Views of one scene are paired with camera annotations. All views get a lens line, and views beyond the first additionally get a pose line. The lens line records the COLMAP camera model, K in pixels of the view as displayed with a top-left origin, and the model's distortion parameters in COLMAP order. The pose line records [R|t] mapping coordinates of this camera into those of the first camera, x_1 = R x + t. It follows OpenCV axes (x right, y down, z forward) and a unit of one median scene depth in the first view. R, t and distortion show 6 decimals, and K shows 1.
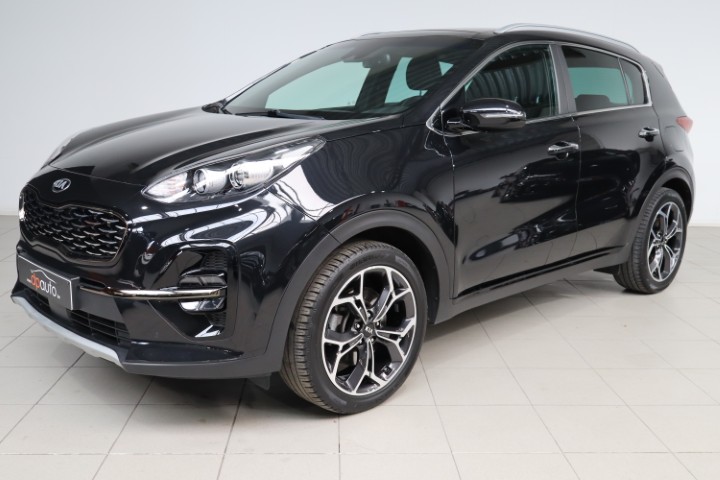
lens RADIAL K [[742.1, 0, 360.8], [0, 742.1, 238.4], [0, 0, 1]] dist [-0.004496, 0.000000]
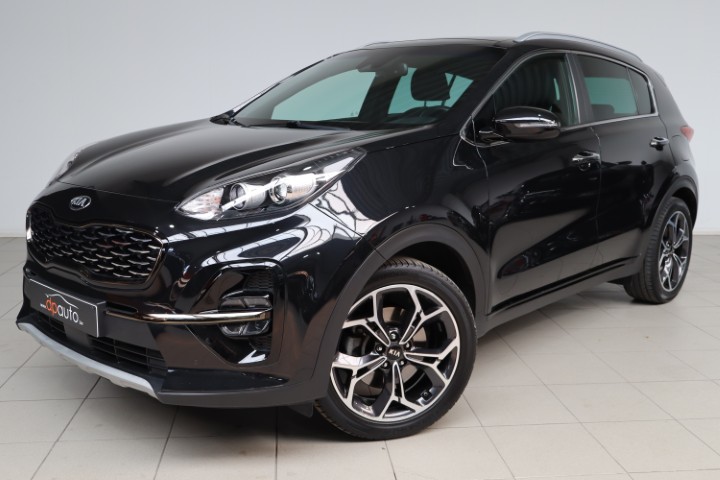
lens RADIAL K [[742.1, 0, 359.3], [0, 742.1, 242.1], [0, 0, 1]] dist [-0.004496, 0.000000]
pose [[0.997642, -0.016400, 0.066649, -0.108829], [0.017211, 0.999784, -0.011608, -0.005092], [-0.066445, 0.012728, 0.997709, 0.046103]]
